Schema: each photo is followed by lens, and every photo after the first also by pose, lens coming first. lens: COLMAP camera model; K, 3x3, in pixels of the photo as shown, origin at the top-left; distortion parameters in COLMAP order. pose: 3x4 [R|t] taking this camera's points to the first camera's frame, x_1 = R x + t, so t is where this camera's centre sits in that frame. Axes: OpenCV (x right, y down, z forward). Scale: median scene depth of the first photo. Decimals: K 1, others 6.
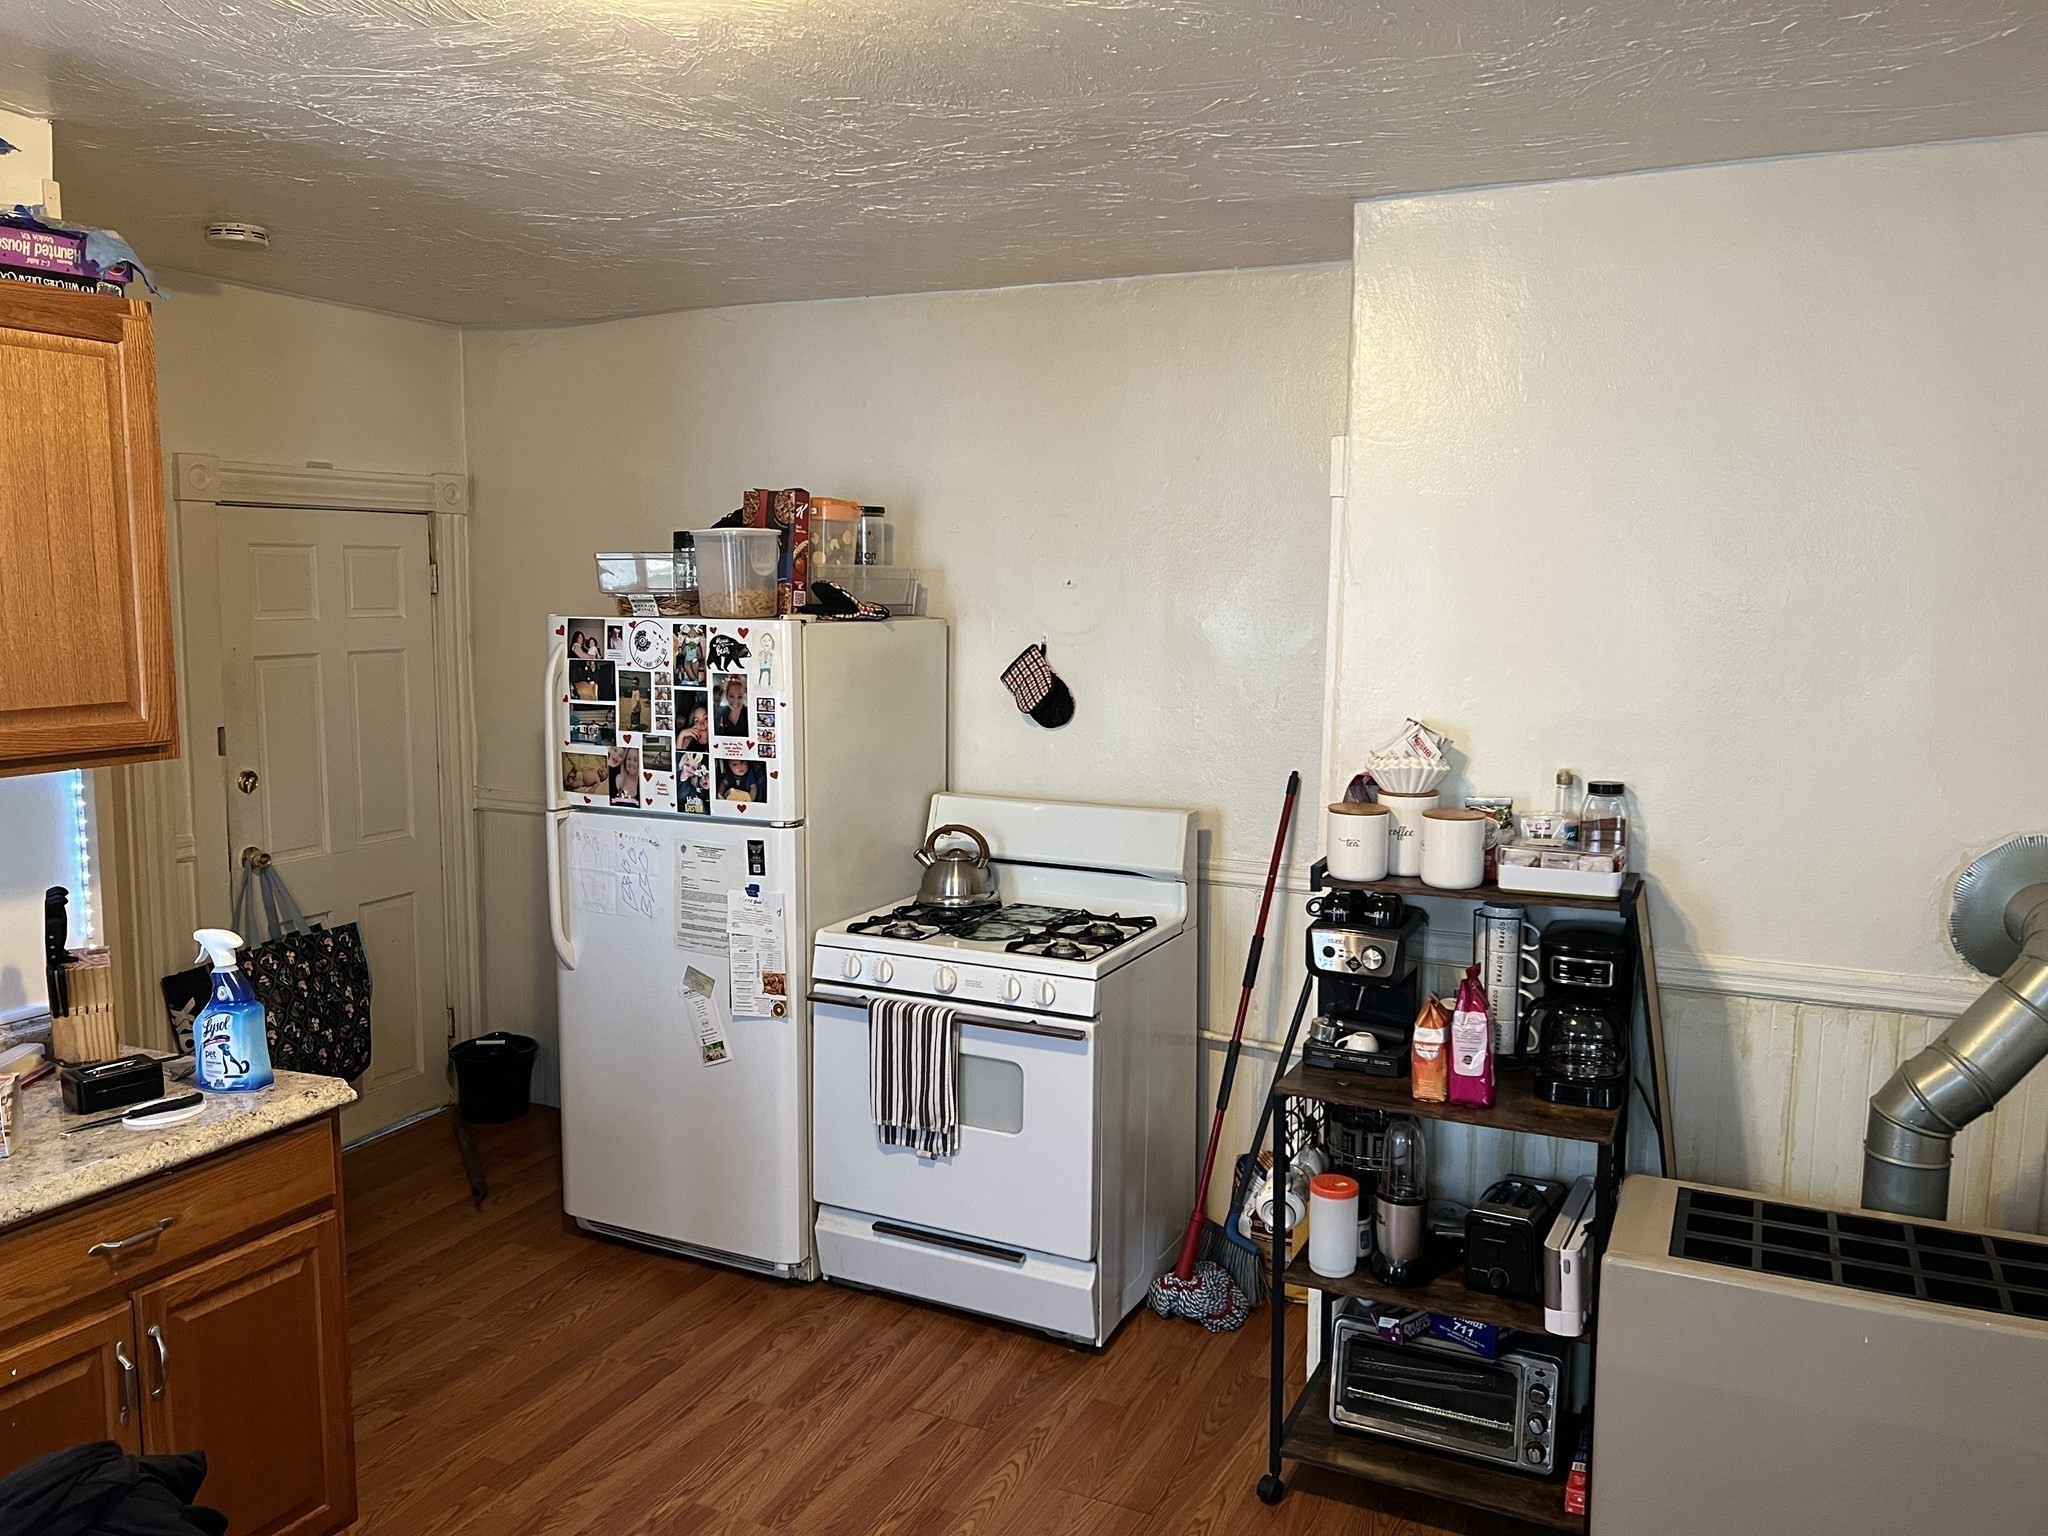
lens RADIAL K [[1525.6, 0, 1030.0], [0, 1525.6, 770.5], [0, 0, 1]] dist [0.056909, -0.056083]
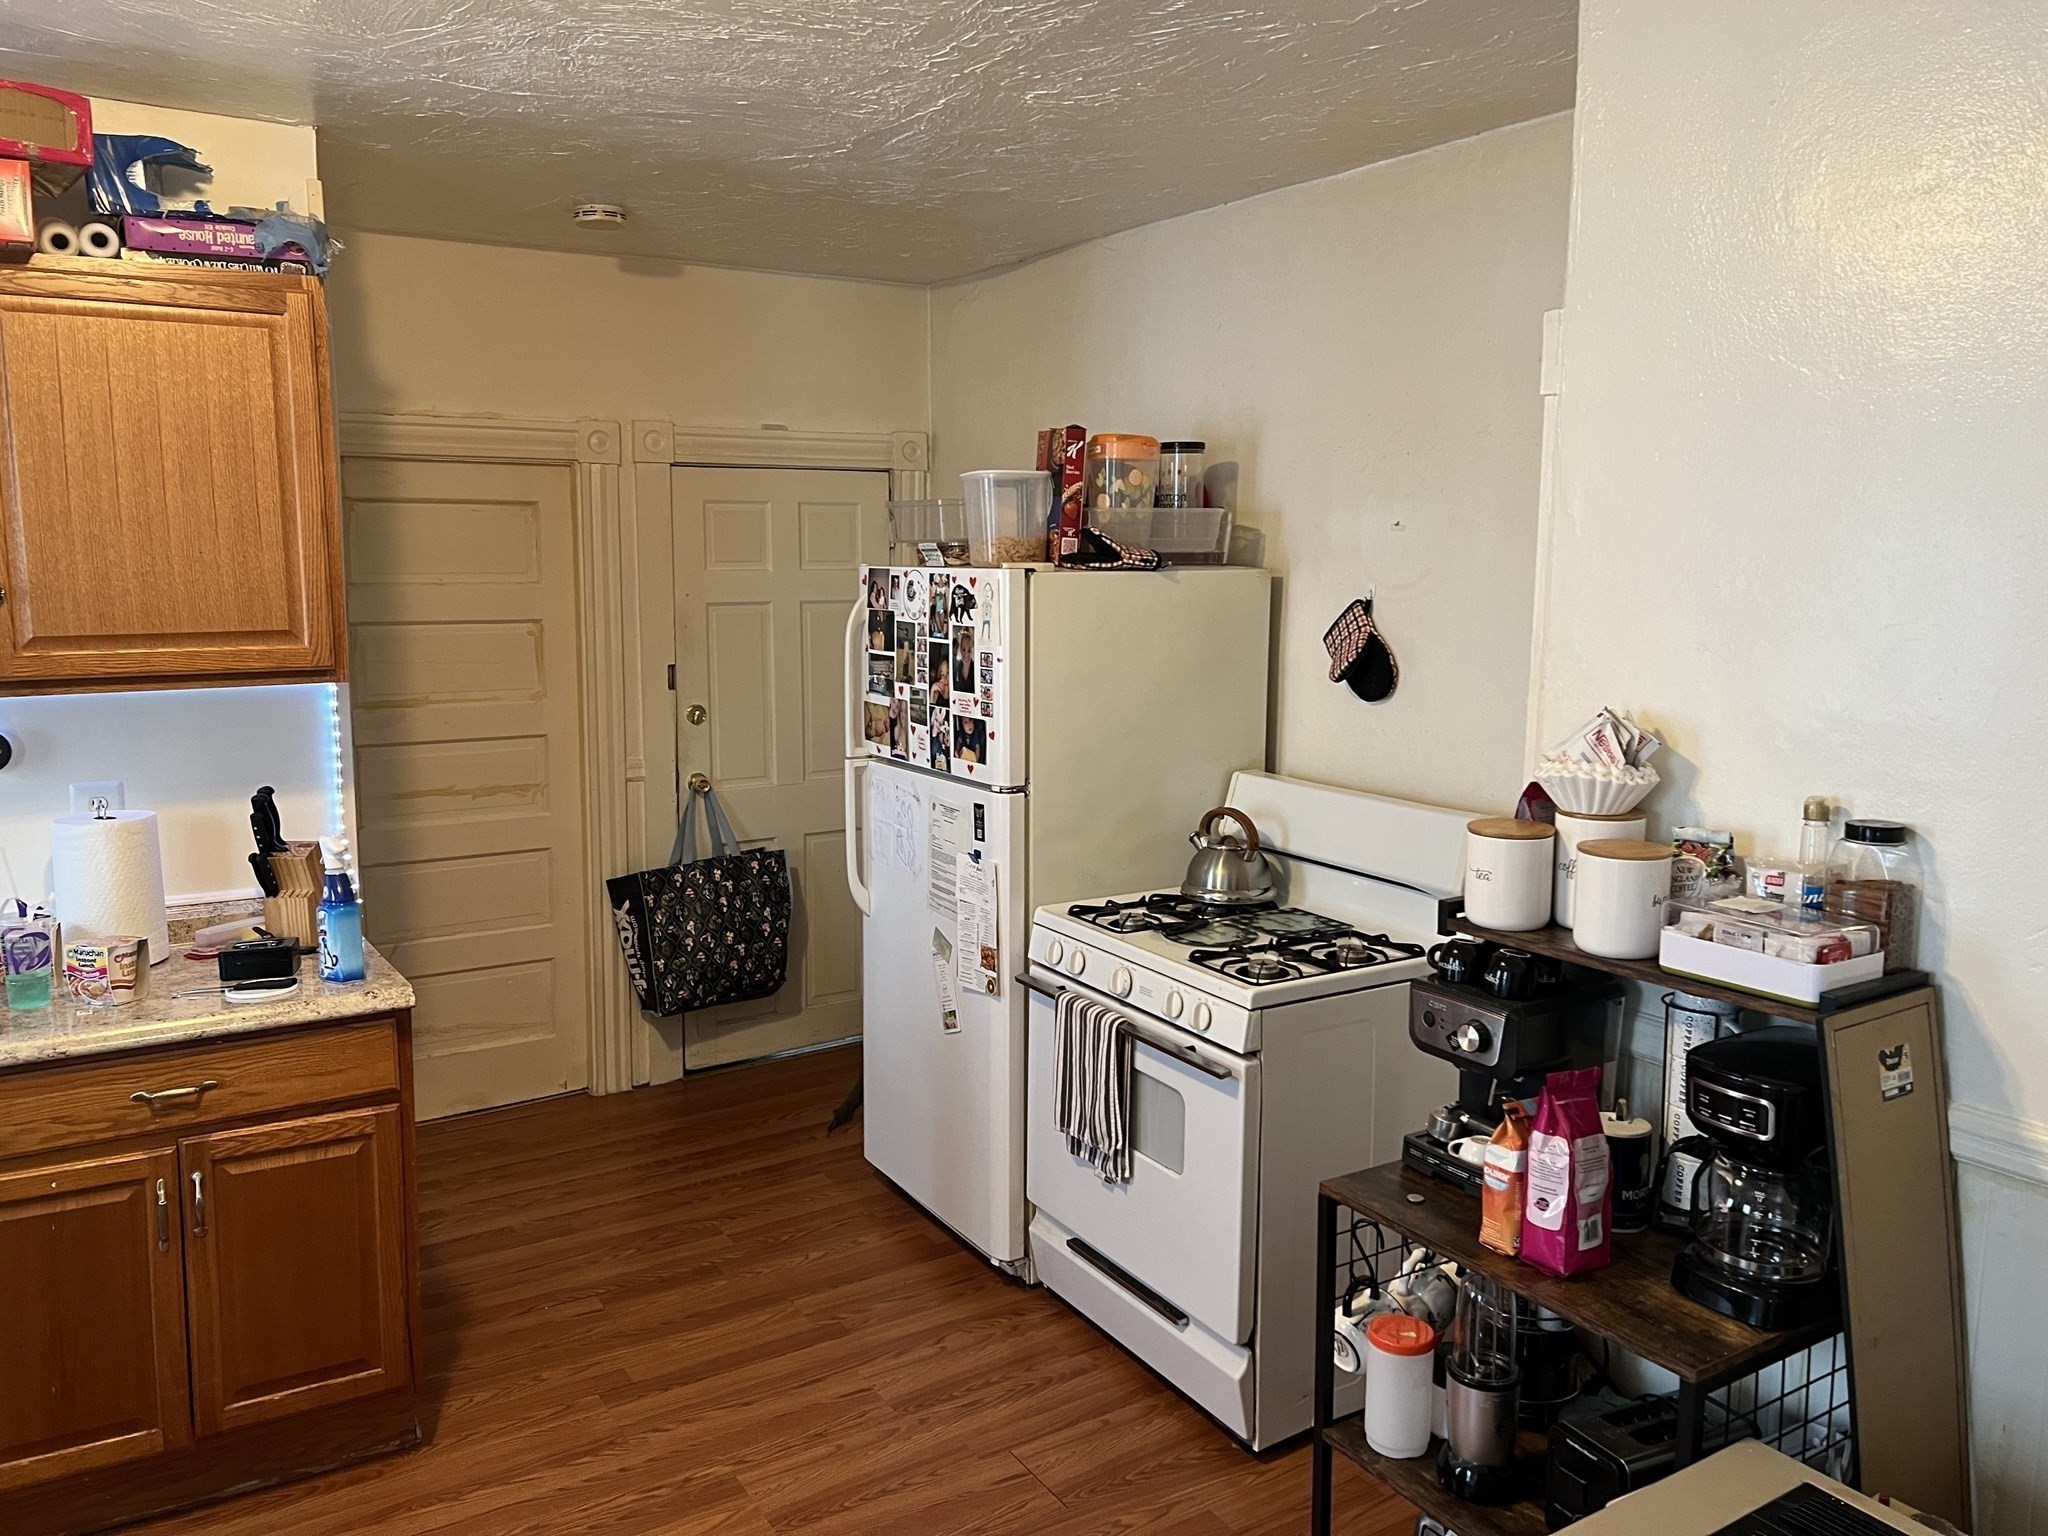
lens RADIAL K [[1525.6, 0, 1016.9], [0, 1525.6, 760.6], [0, 0, 1]] dist [0.056909, -0.056083]
pose [[0.843823, 0.071299, -0.531864, 0.345858], [-0.062499, 0.997447, 0.034556, -0.014990], [0.532969, 0.004082, 0.846125, 0.227750]]
